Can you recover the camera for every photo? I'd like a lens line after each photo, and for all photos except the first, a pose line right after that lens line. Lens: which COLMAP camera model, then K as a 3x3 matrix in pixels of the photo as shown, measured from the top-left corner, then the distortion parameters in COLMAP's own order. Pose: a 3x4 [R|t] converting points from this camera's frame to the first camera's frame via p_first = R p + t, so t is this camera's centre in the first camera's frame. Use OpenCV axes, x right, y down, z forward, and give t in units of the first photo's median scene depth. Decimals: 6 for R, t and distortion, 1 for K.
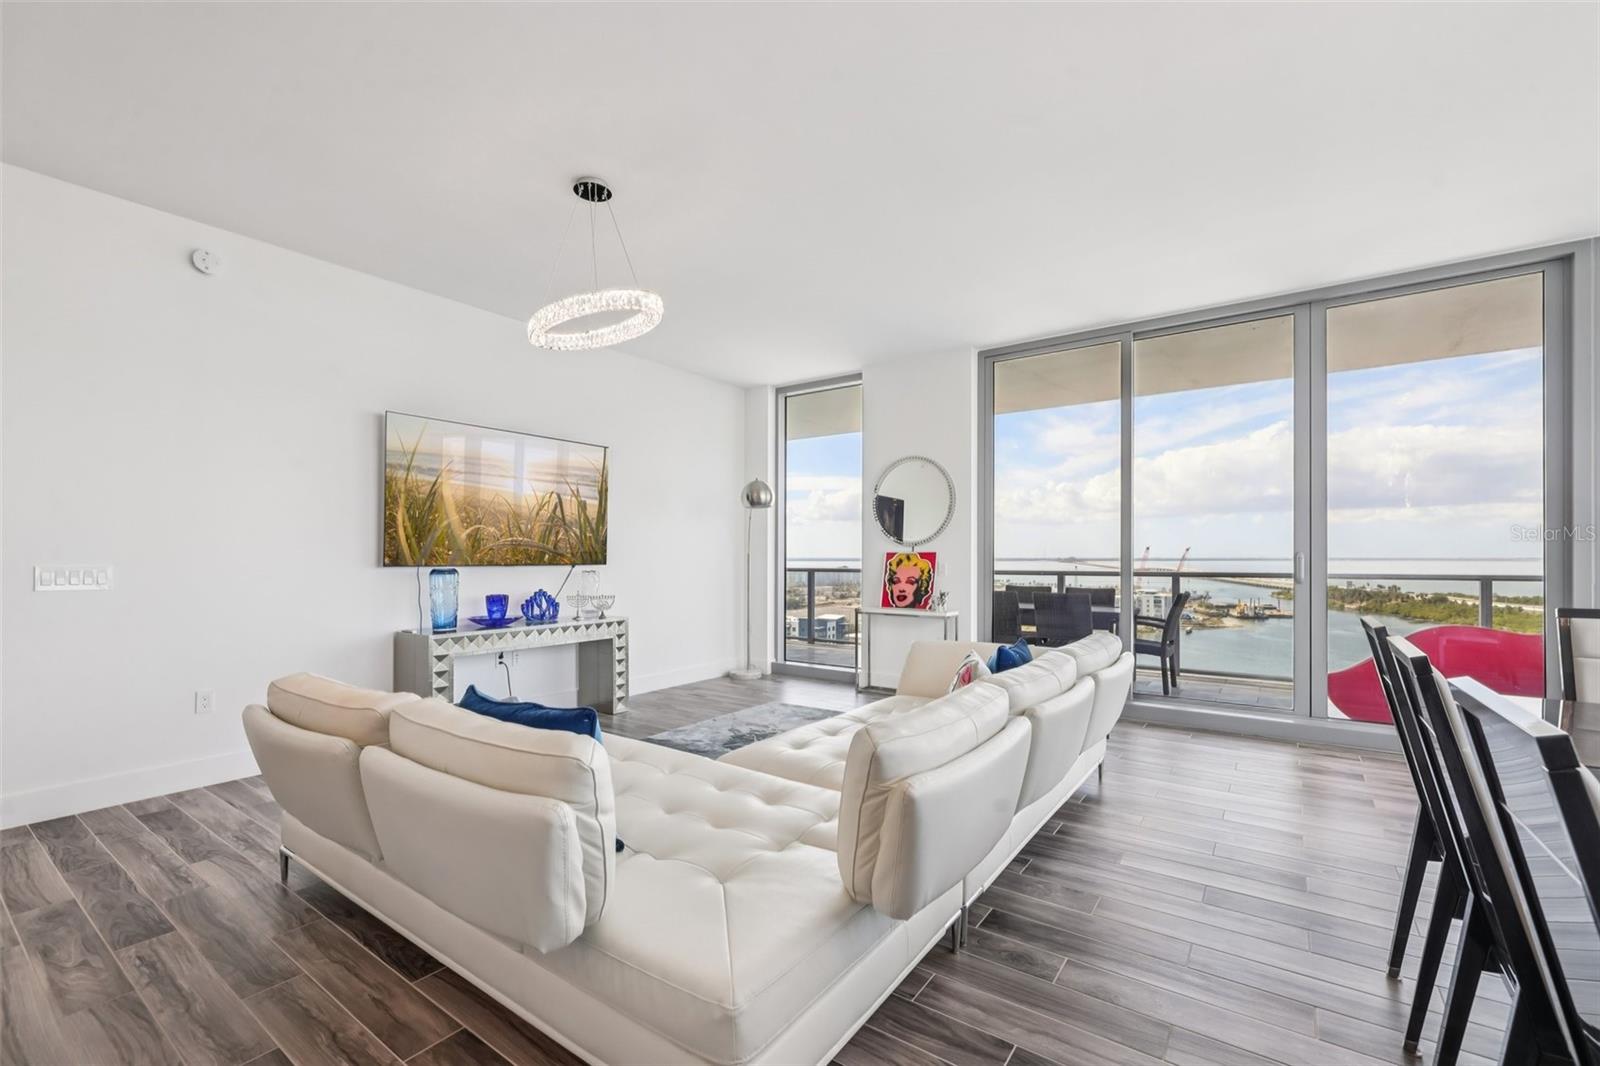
lens RADIAL K [[682.7, 0, 791.2], [0, 682.7, 530.0], [0, 0, 1]] dist [-0.005340, 0.002124]
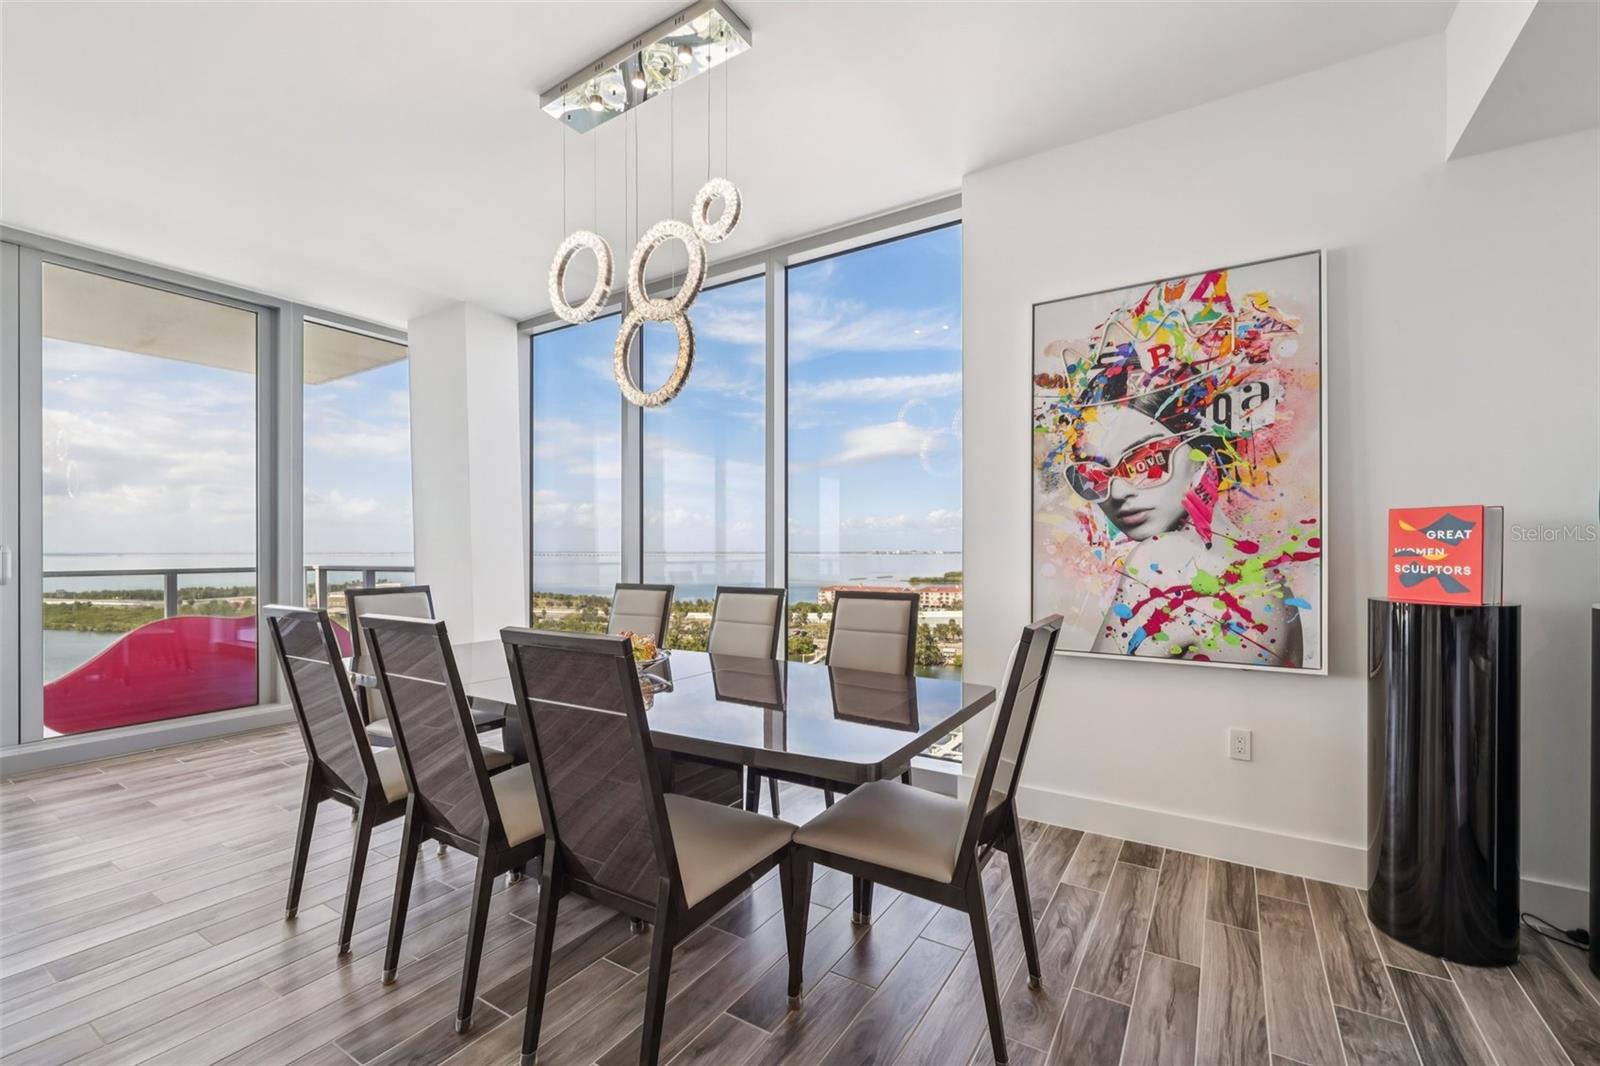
lens RADIAL K [[682.7, 0, 800.2], [0, 682.7, 548.2], [0, 0, 1]] dist [-0.005340, 0.002124]
pose [[-0.078984, 0.003762, 0.996869, -0.104004], [-0.036116, 0.999326, -0.006633, 0.003934], [-0.996221, -0.036527, -0.078795, 0.086189]]
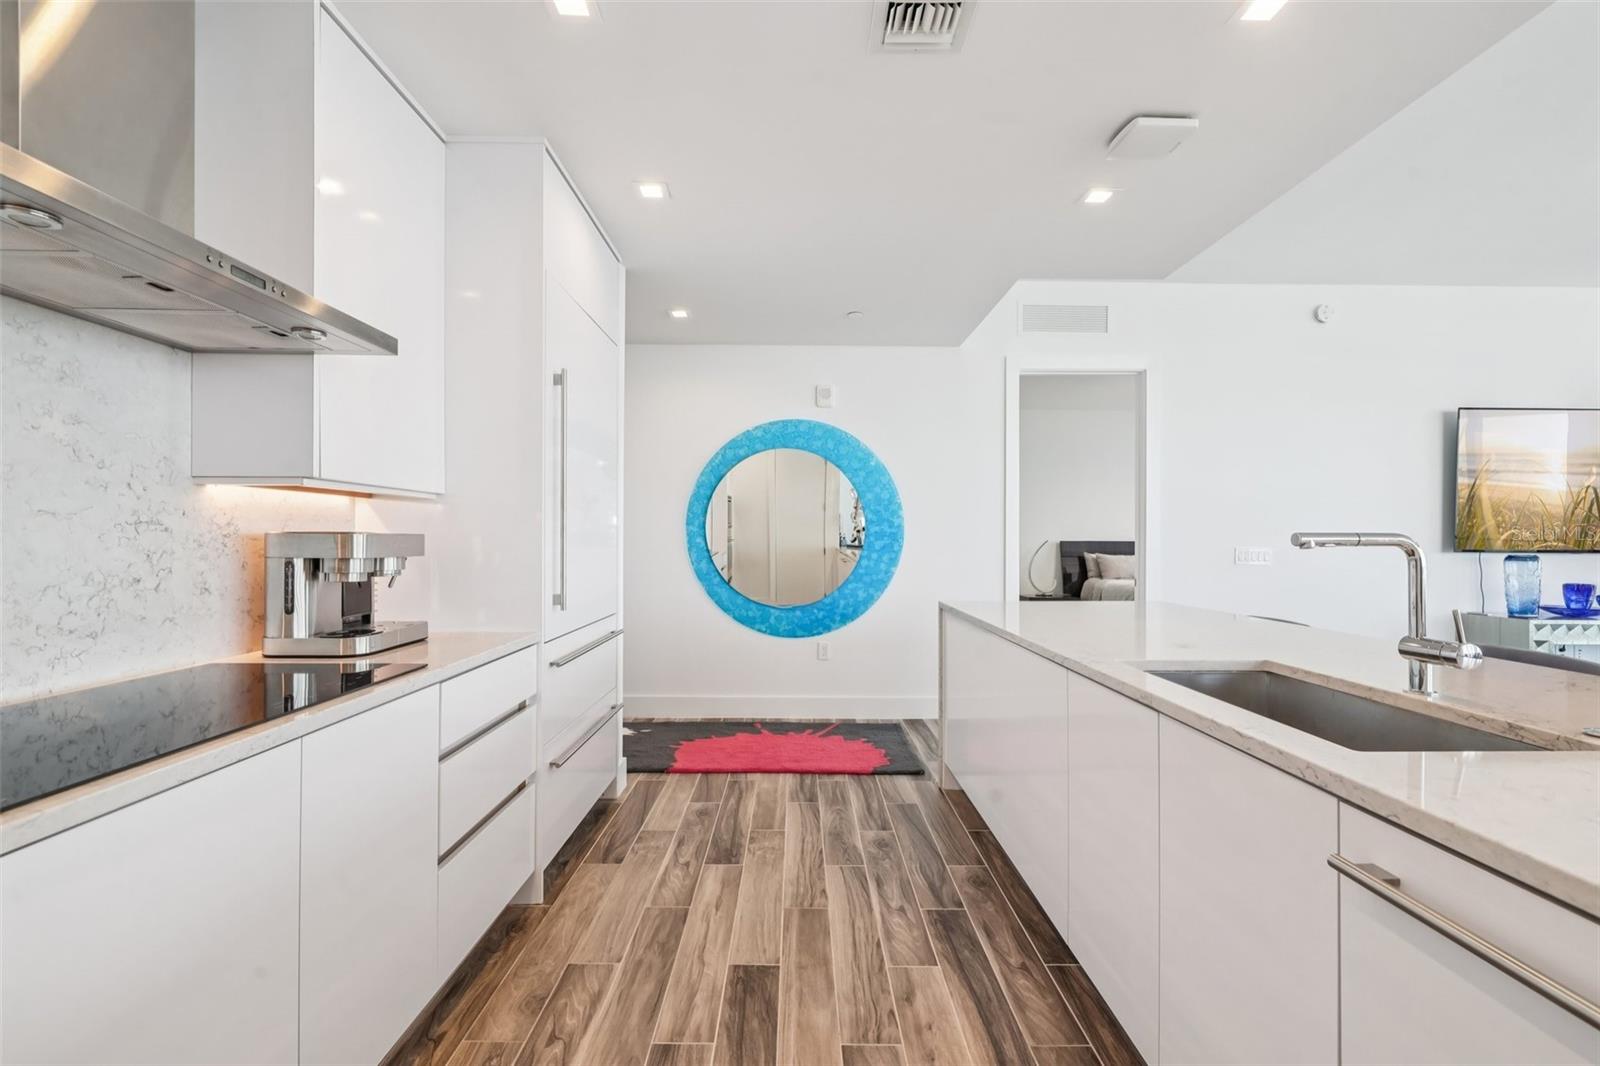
lens RADIAL K [[672.0, 0, 796.4], [0, 672.0, 533.2], [0, 0, 1]] dist [-0.012227, 0.000943]
pose [[0.594962, -0.002121, -0.803751, -0.256782], [0.024182, 0.999591, 0.015263, -0.012672], [0.803390, -0.028517, 0.594770, -0.325338]]
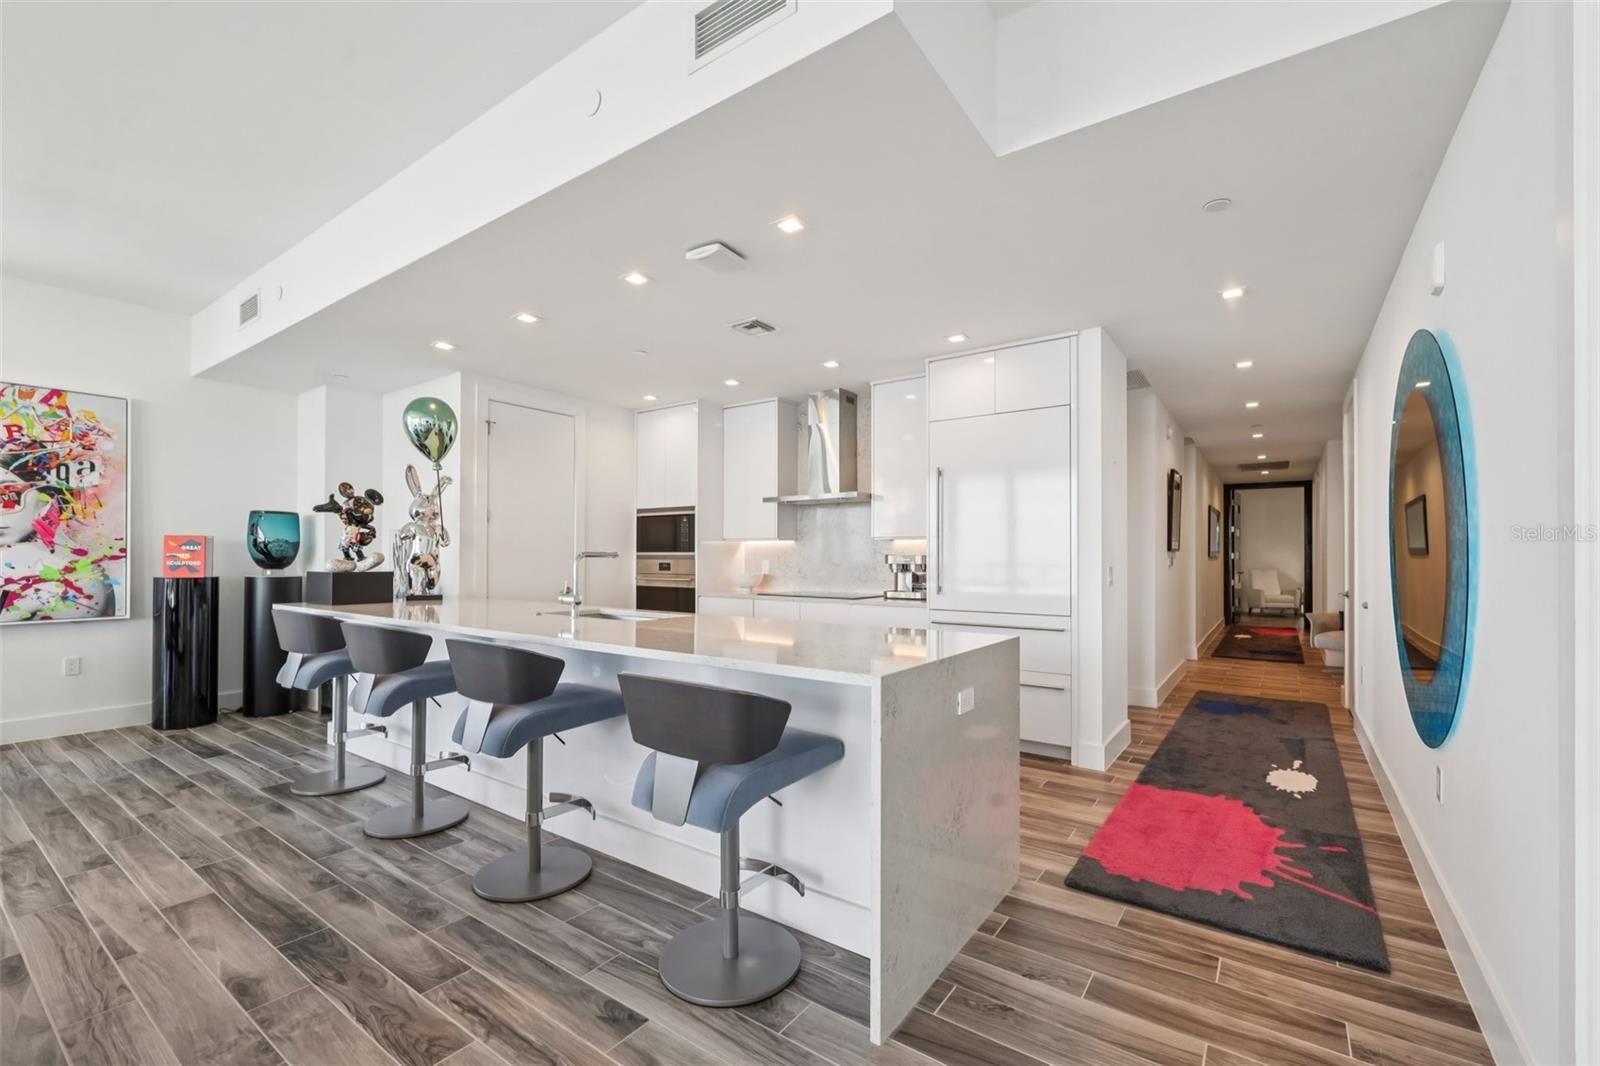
lens RADIAL K [[682.7, 0, 805.9], [0, 682.7, 555.5], [0, 0, 1]] dist [-0.005340, 0.002124]
pose [[-0.999507, -0.003320, -0.031221, -0.490832], [-0.002113, 0.999252, -0.038612, 0.021638], [0.031325, -0.038527, -0.998766, 0.562525]]
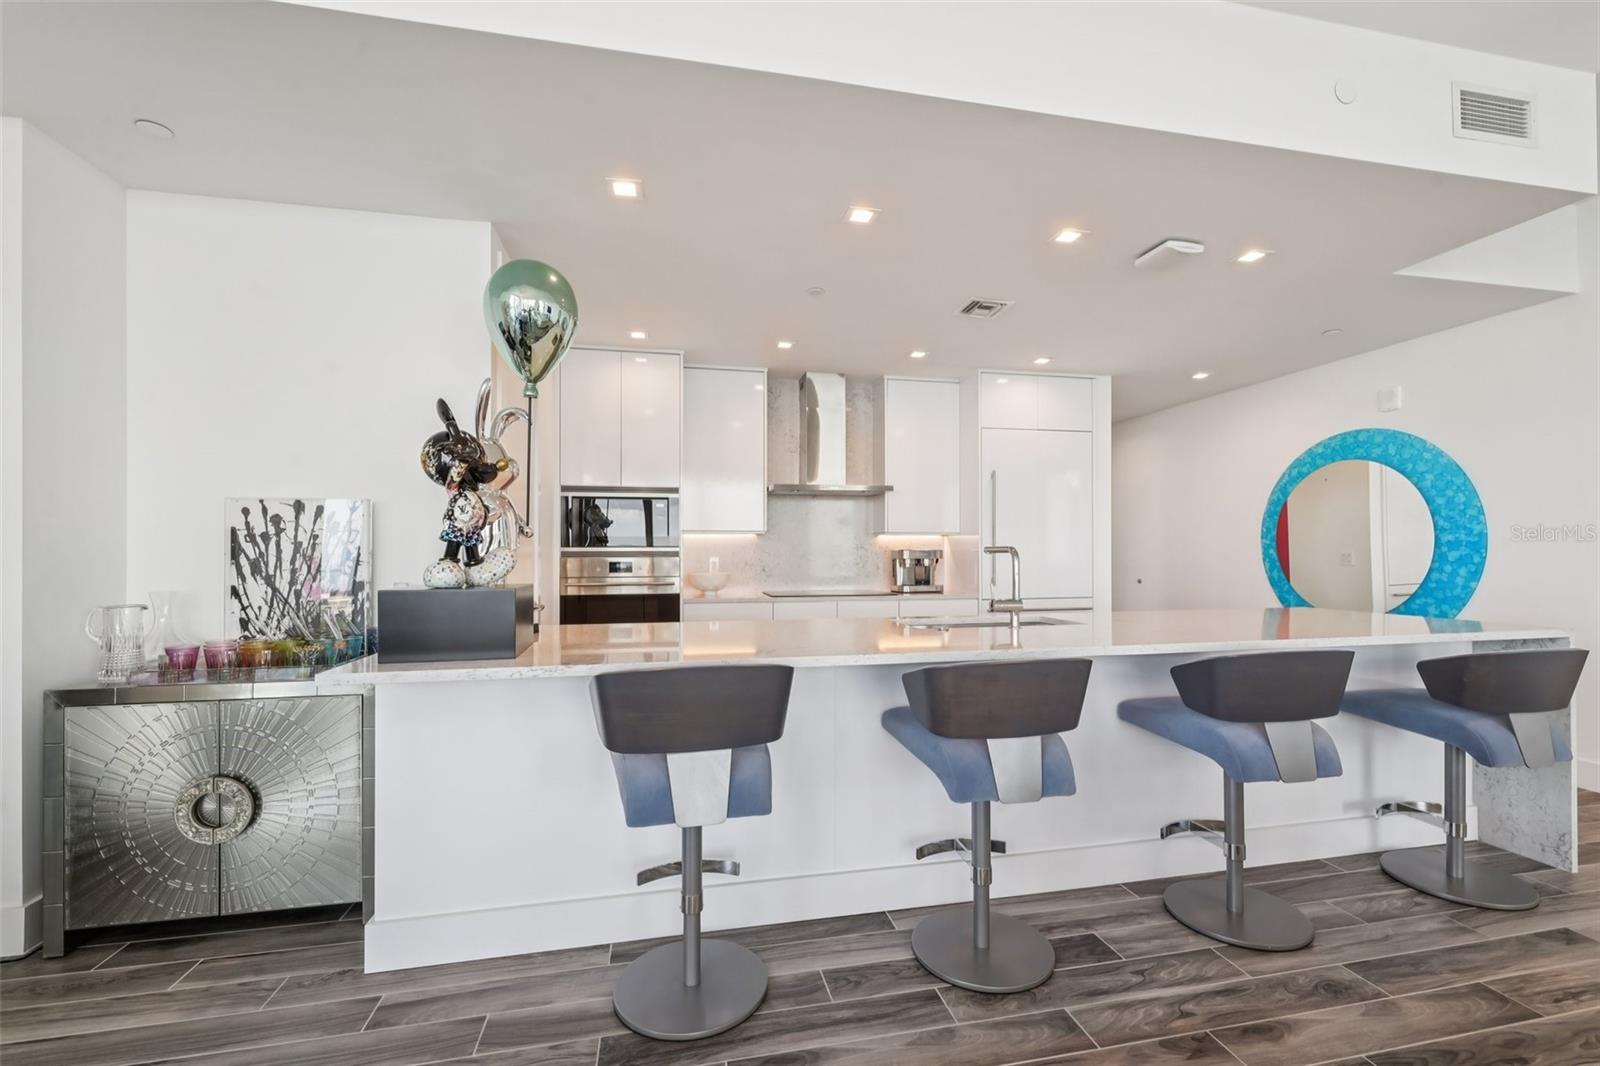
lens RADIAL K [[682.7, 0, 830.0], [0, 682.7, 542.3], [0, 0, 1]] dist [-0.005340, 0.002124]
pose [[-0.648056, -0.009015, -0.761539, 0.112243], [0.031534, 0.998755, -0.038658, 0.008519], [0.760939, -0.049067, -0.646965, 0.194800]]
